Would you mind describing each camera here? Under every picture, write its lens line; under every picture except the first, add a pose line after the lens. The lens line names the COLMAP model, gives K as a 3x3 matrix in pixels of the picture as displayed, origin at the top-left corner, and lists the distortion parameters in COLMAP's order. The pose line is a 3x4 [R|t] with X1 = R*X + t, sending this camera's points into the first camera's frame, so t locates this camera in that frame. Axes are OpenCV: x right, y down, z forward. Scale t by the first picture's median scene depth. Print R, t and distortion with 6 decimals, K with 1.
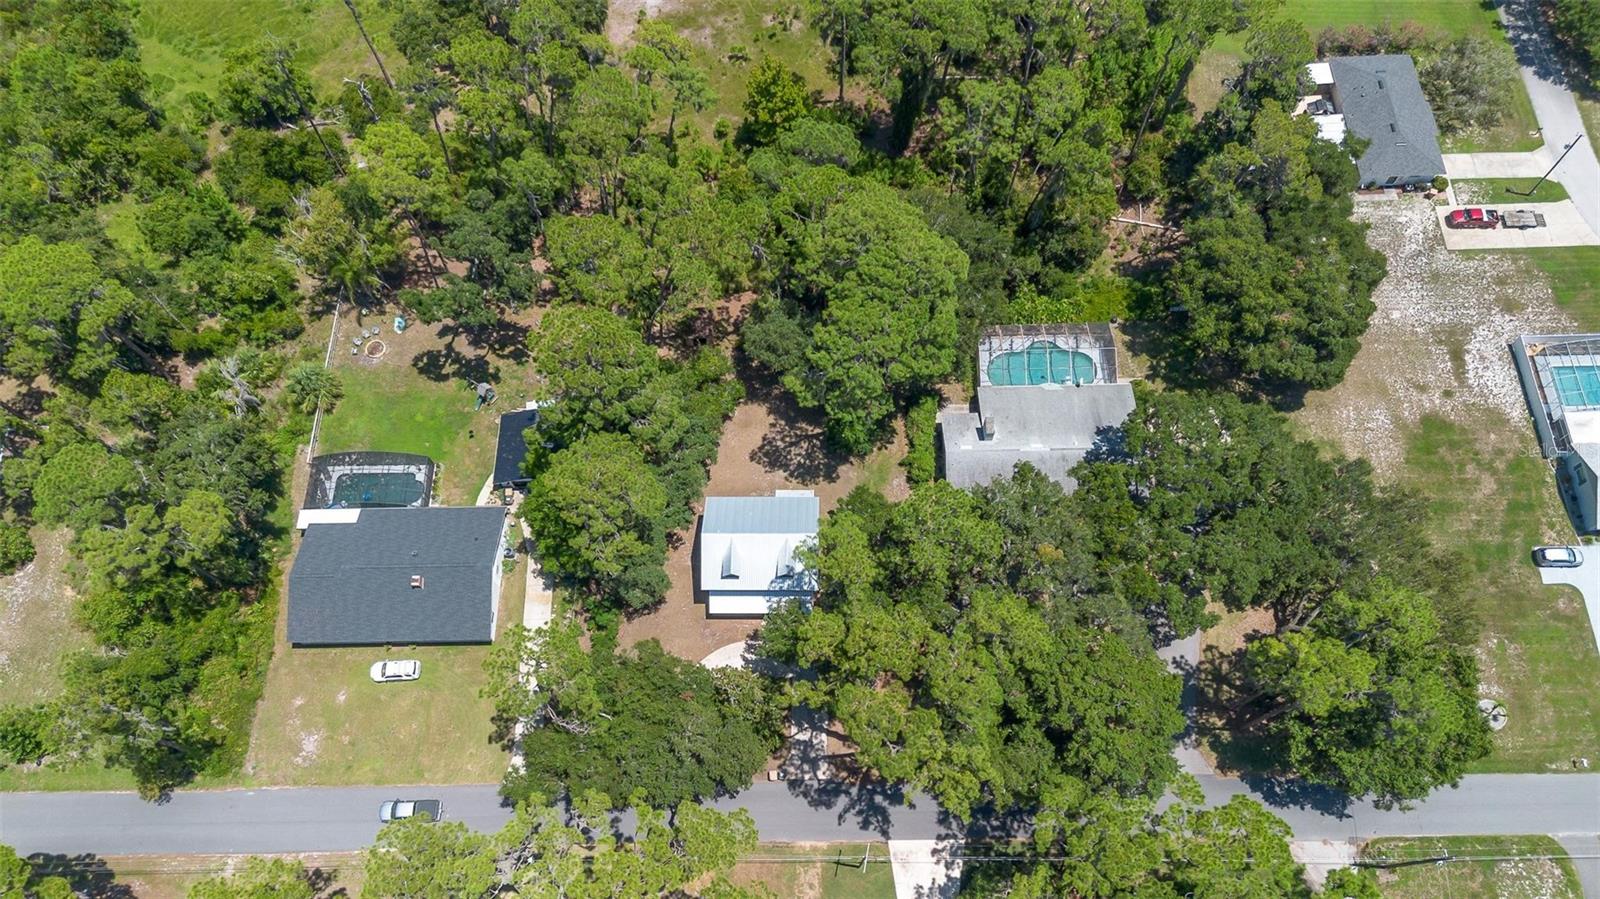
lens RADIAL K [[1148.1, 0, 800.0], [0, 1148.1, 449.5], [0, 0, 1]] dist [0.054874, -0.053538]
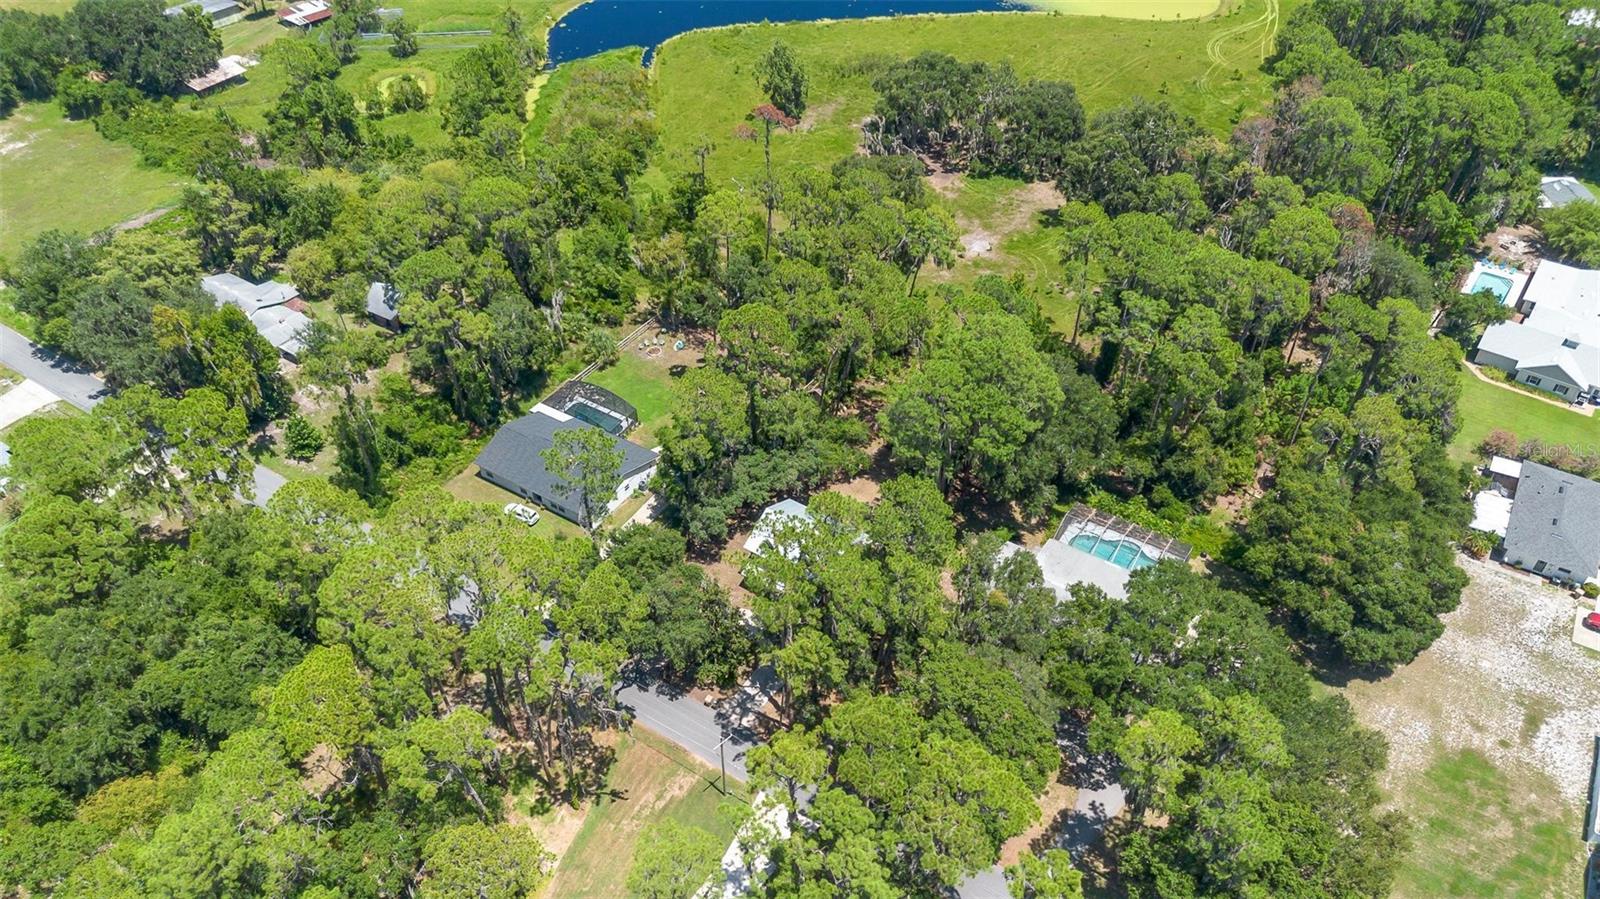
lens RADIAL K [[1139.2, 0, 800.0], [0, 1139.2, 449.5], [0, 0, 1]] dist [0.062021, -0.053950]
pose [[0.838129, 0.368808, -0.401895, 0.371788], [-0.497704, 0.818576, -0.286748, 0.321618], [0.223227, 0.440357, 0.869630, -0.067631]]
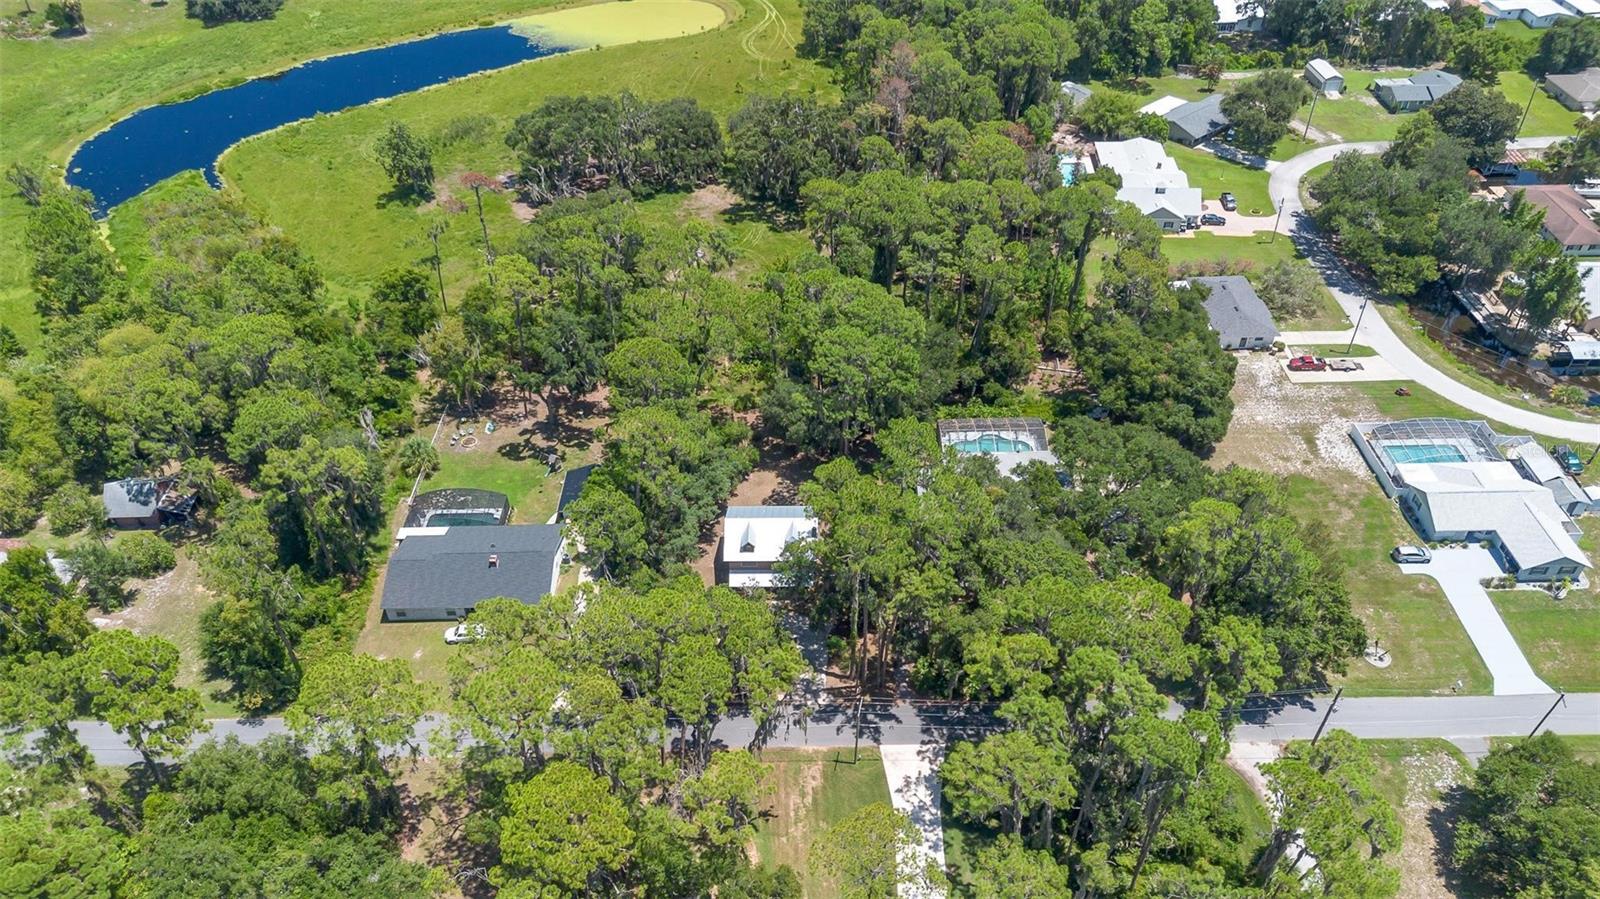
lens RADIAL K [[1139.2, 0, 800.0], [0, 1139.2, 449.5], [0, 0, 1]] dist [0.062021, -0.053950]
pose [[0.999953, 0.004858, 0.008417, -0.013201], [-0.000698, 0.899755, -0.436394, 0.503436], [-0.009693, 0.436368, 0.899716, -0.147383]]
